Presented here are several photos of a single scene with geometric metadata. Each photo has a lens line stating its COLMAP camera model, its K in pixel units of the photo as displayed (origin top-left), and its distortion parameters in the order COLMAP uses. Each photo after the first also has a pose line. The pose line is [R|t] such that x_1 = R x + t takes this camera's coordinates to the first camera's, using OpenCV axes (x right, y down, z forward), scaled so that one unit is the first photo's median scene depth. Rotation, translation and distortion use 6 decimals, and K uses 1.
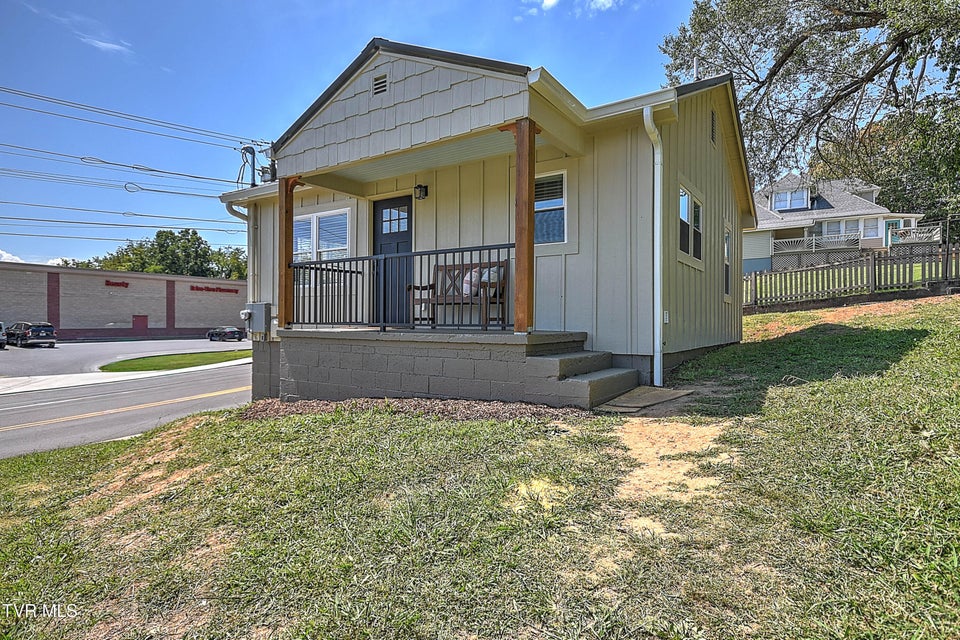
lens RADIAL K [[554.4, 0, 476.8], [0, 554.4, 326.3], [0, 0, 1]] dist [0.022819, -0.000044]
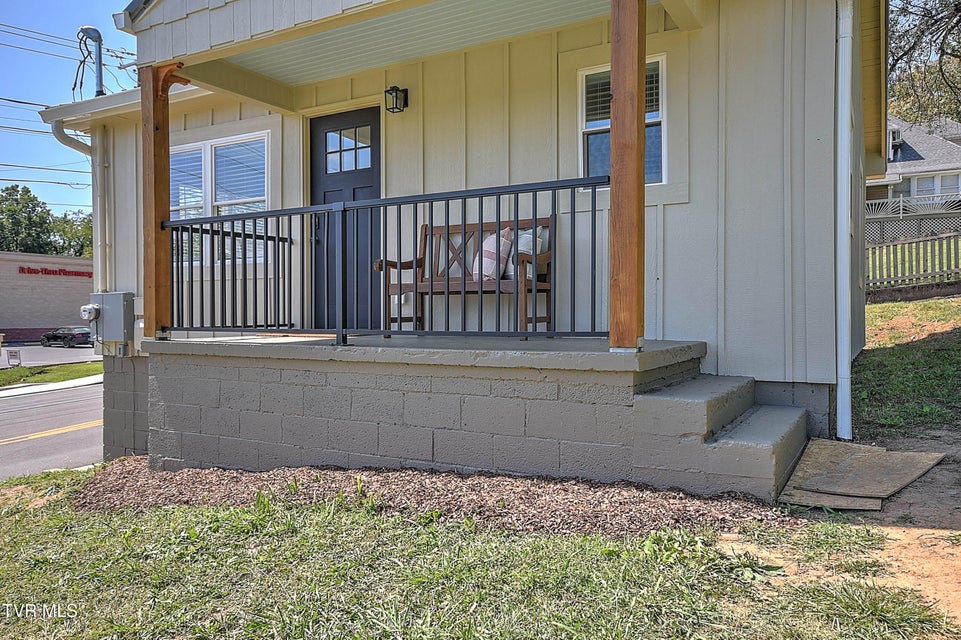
lens RADIAL K [[736.7, 0, 482.1], [0, 736.7, 327.8], [0, 0, 1]] dist [0.034583, 0.002674]
pose [[0.997321, -0.008699, 0.072637, -0.067691], [0.008010, 0.999920, 0.009767, -0.010438], [-0.072716, -0.009159, 0.997311, 0.215573]]
